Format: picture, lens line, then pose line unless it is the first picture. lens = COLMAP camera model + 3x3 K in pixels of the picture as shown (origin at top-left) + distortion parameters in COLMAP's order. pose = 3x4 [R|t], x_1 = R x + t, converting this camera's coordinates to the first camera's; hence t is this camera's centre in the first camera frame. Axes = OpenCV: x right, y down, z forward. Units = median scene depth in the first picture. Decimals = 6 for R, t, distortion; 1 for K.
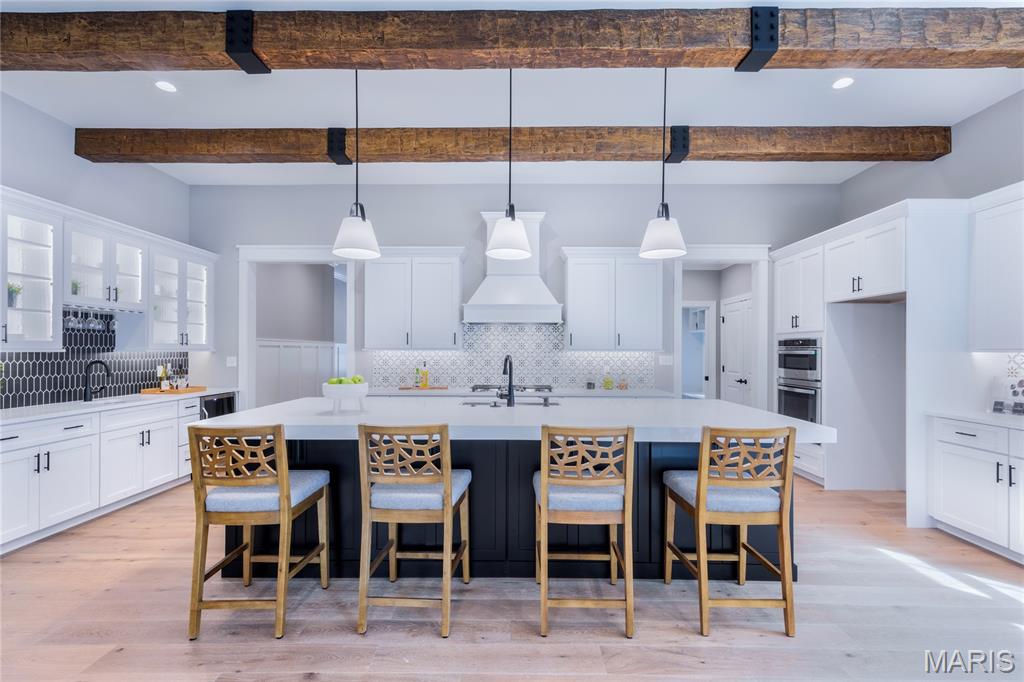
lens RADIAL K [[461.6, 0, 512.0], [0, 461.6, 341.0], [0, 0, 1]] dist [0.014100, -0.000050]
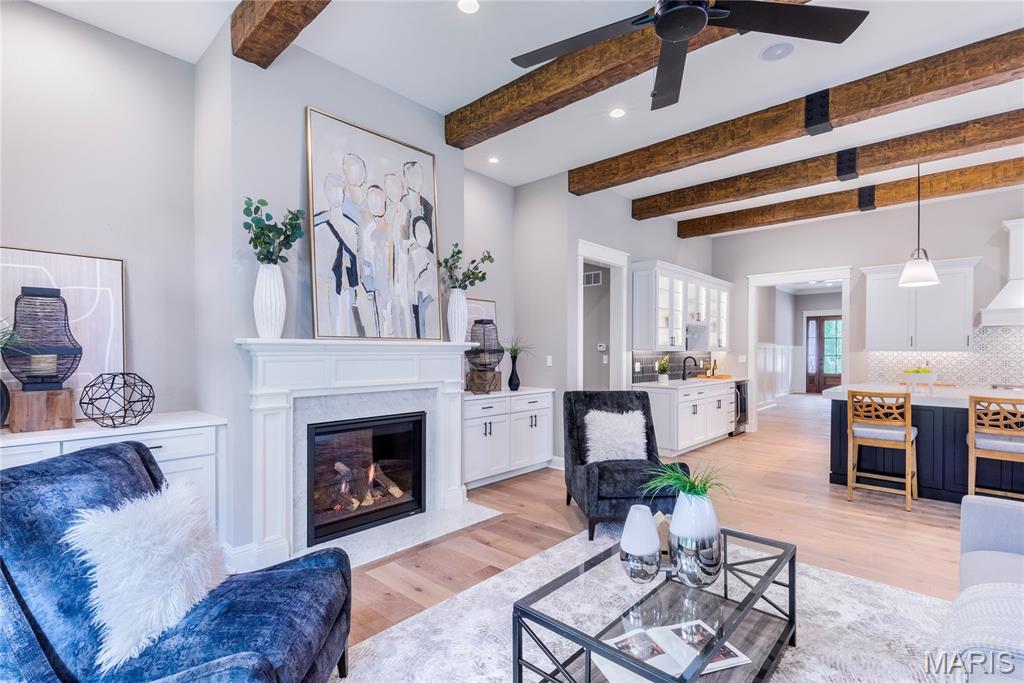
lens RADIAL K [[479.7, 0, 515.8], [0, 479.7, 352.1], [0, 0, 1]] dist [0.012407, -0.000525]
pose [[0.753117, 0.005319, -0.657866, -0.217763], [0.009976, 0.999760, 0.019503, -0.014918], [0.657811, -0.021251, 0.752883, -0.732586]]
